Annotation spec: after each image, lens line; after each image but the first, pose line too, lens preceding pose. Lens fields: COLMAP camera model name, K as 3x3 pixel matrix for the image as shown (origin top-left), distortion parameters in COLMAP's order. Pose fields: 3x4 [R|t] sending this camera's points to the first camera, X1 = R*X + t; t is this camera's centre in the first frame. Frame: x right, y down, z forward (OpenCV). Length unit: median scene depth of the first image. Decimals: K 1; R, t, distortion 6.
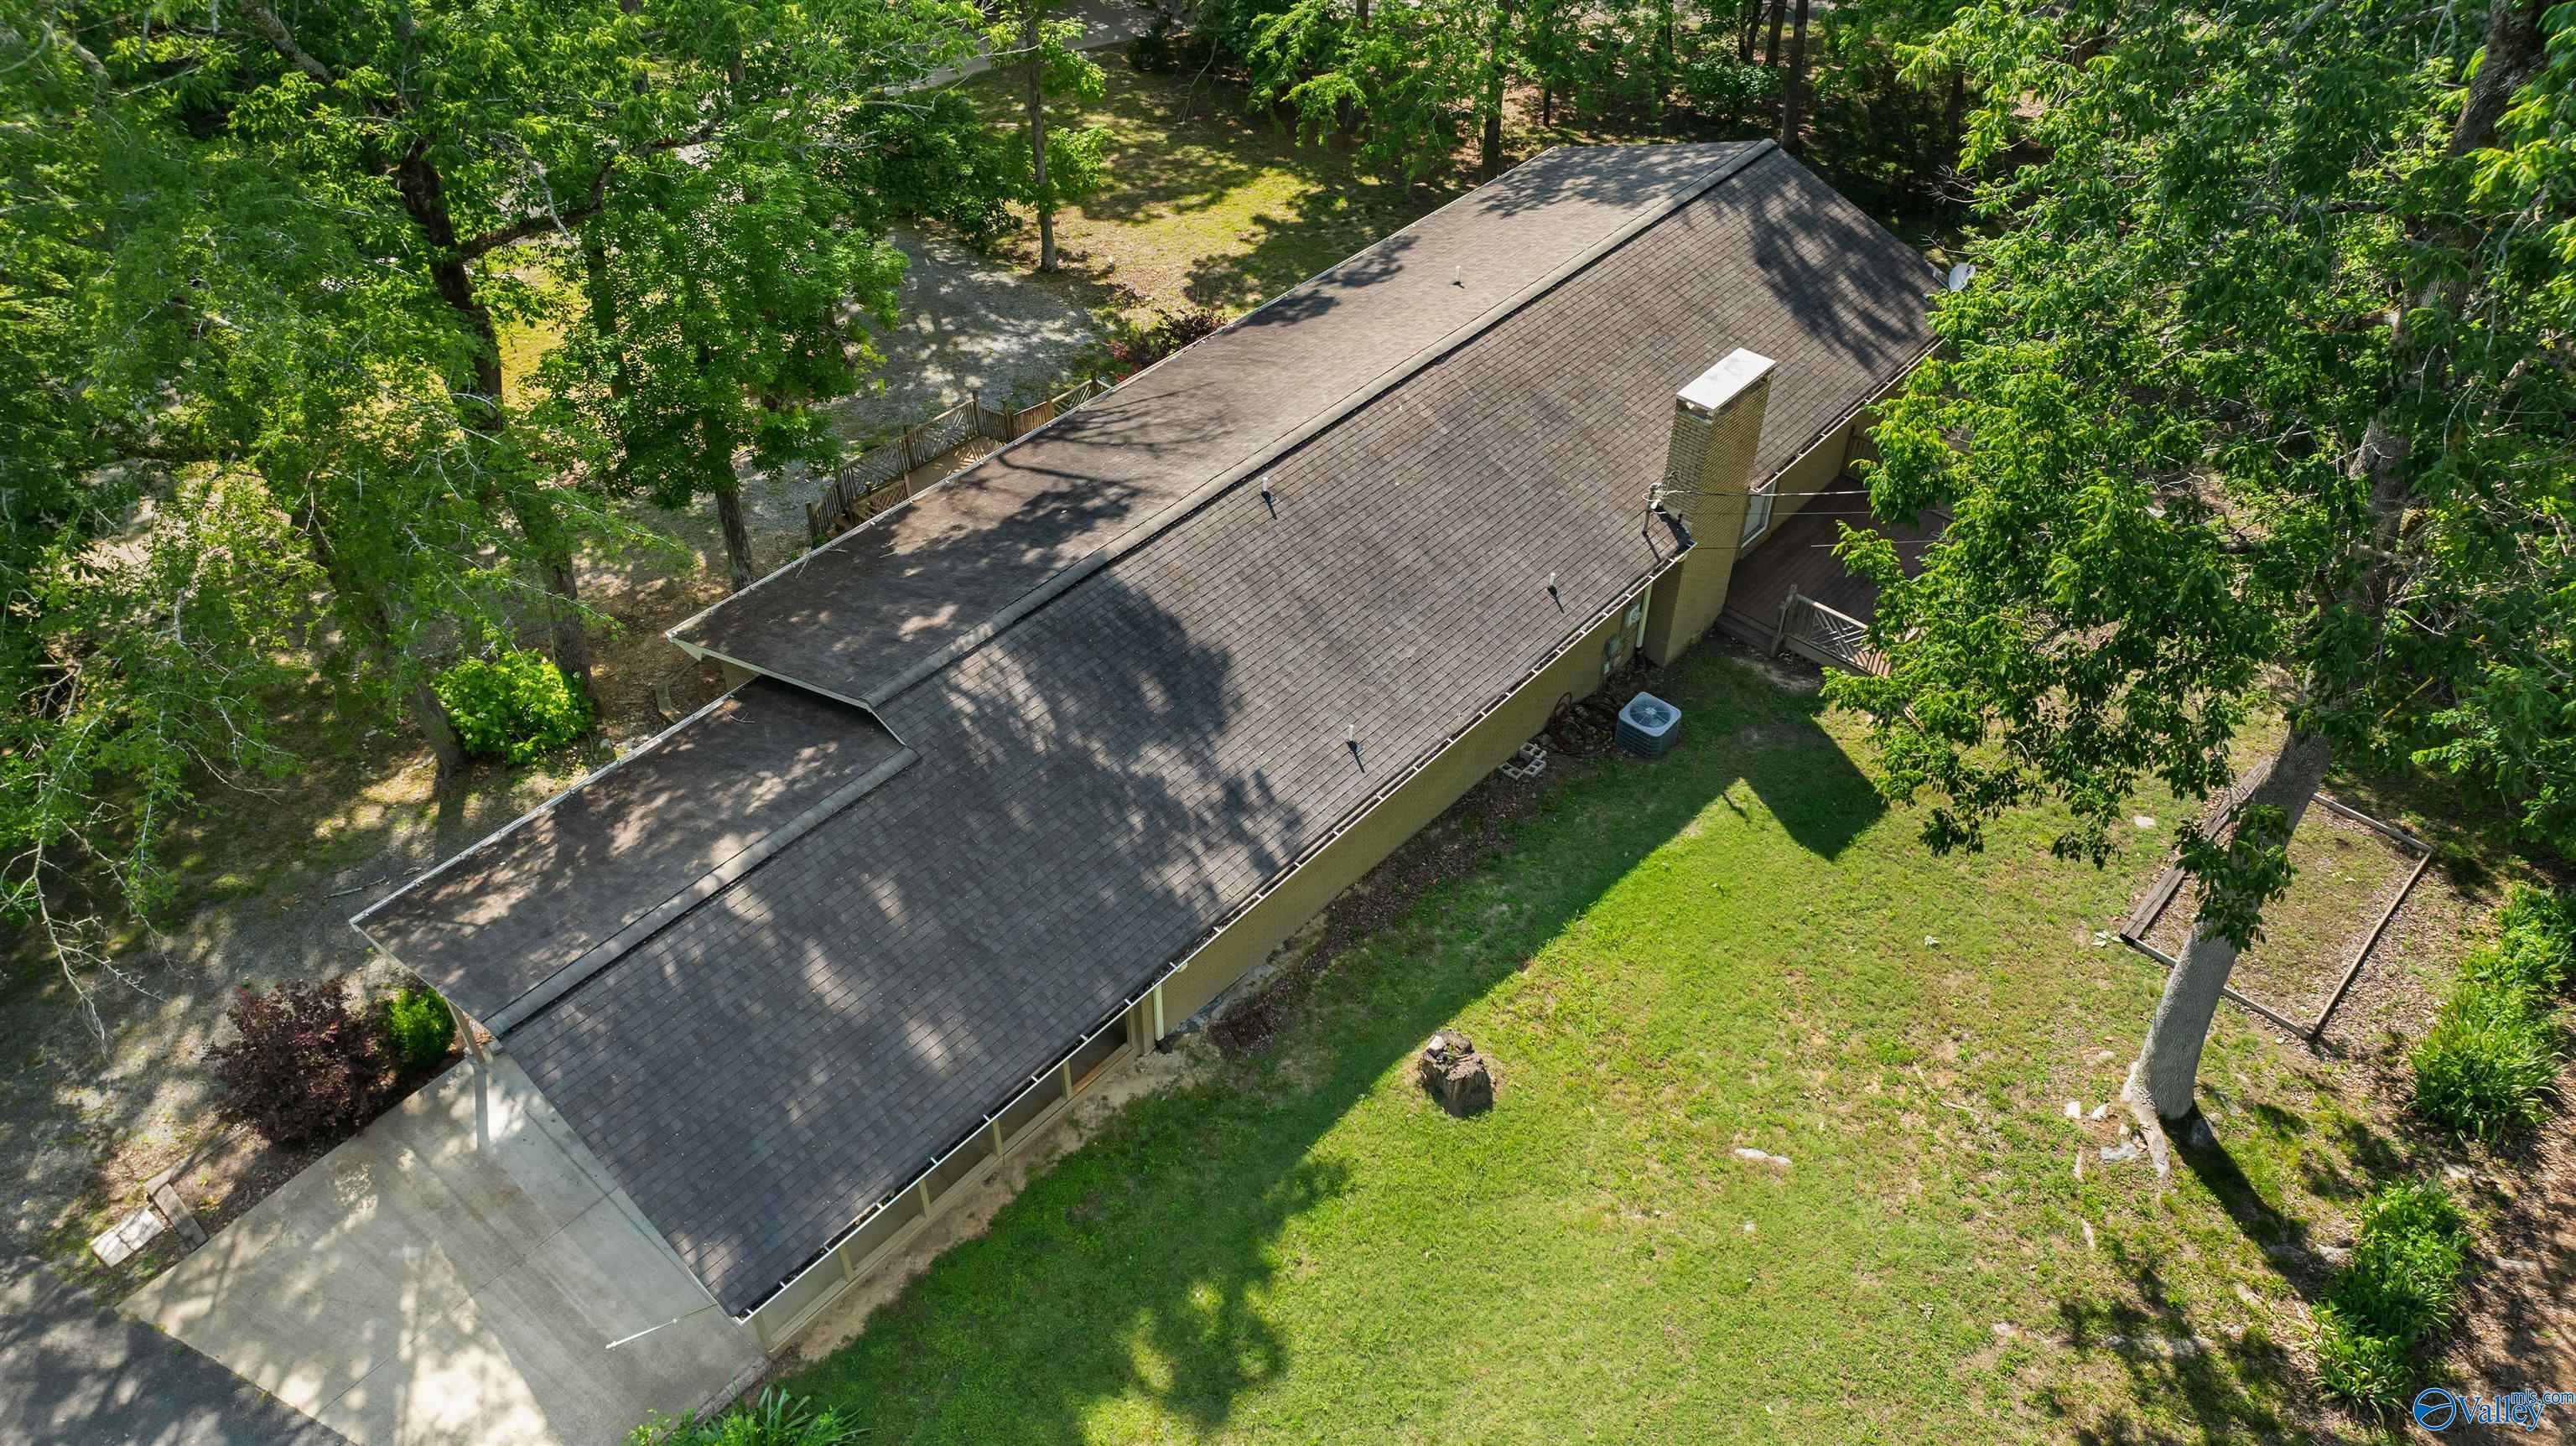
lens RADIAL K [[1799.1, 0, 1289.2], [0, 1799.1, 754.3], [0, 0, 1]] dist [-0.117571, 0.115798]
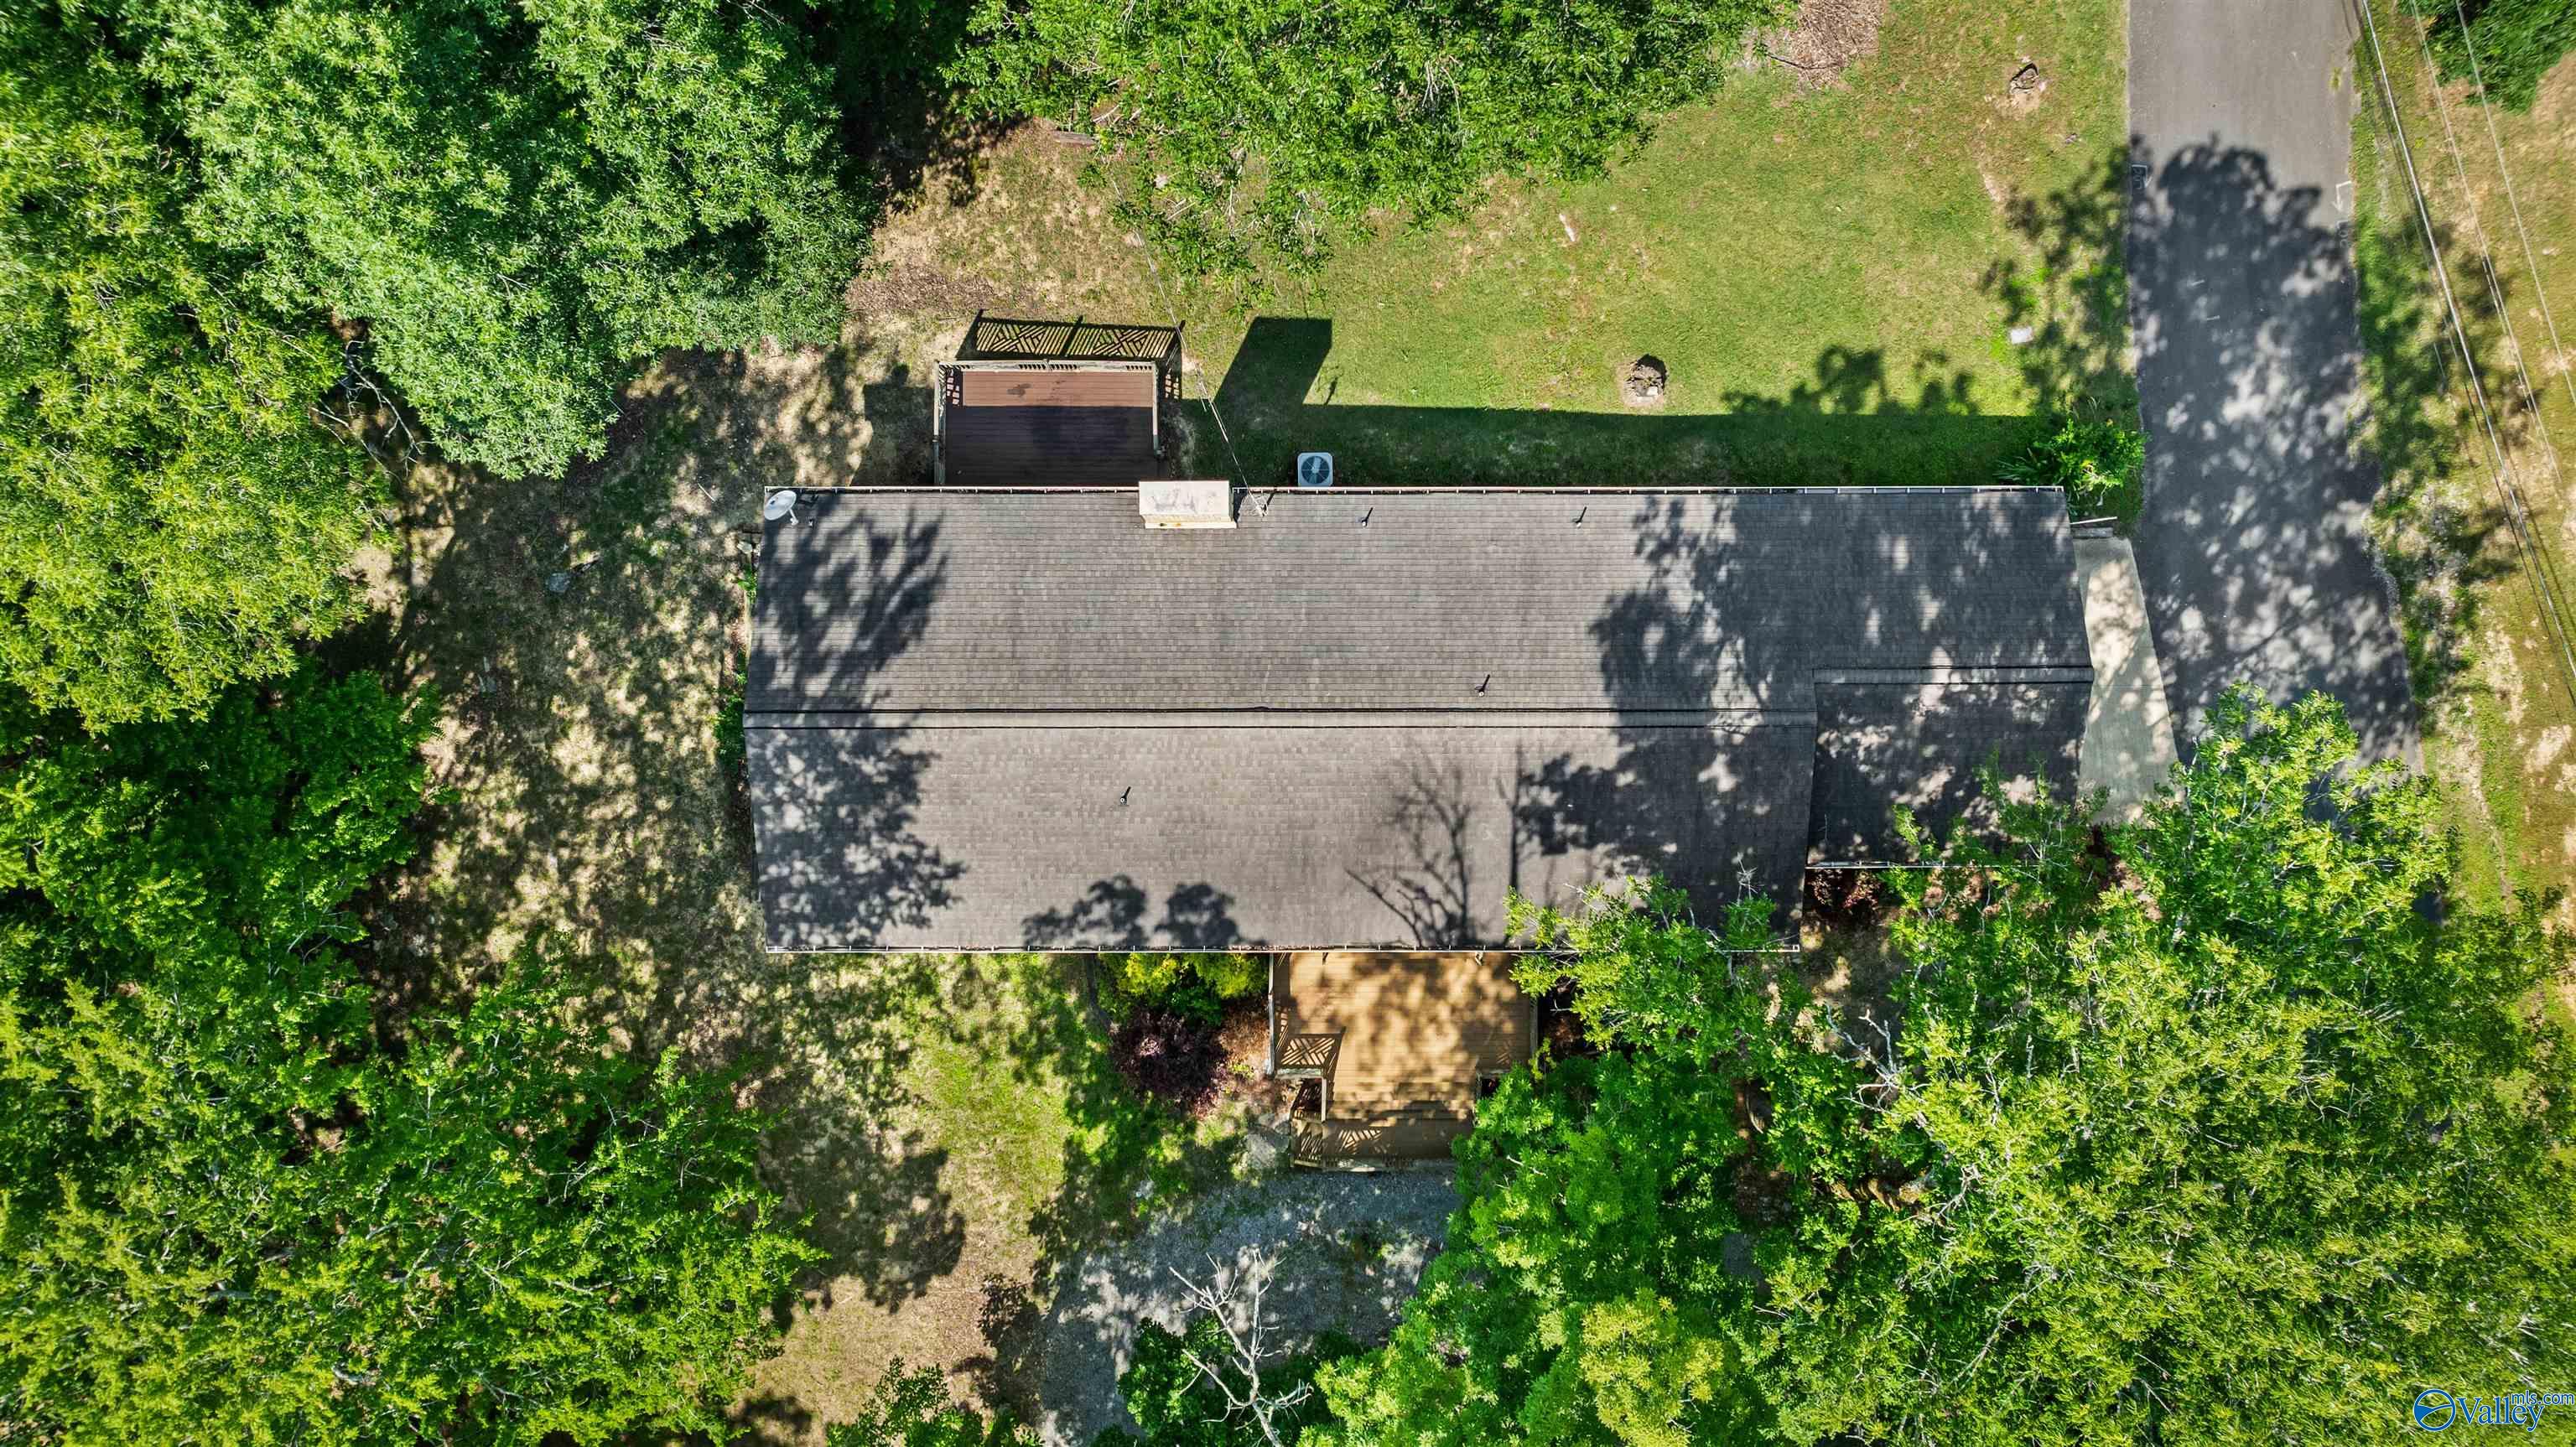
lens RADIAL K [[1845.4, 0, 1305.4], [0, 1845.4, 711.9], [0, 0, 1]] dist [-0.002273, -0.000840]
pose [[-0.668918, -0.743260, -0.010672, 0.087009], [0.505223, -0.465127, 0.726916, -1.315339], [-0.545251, 0.480856, 0.686643, 0.089015]]
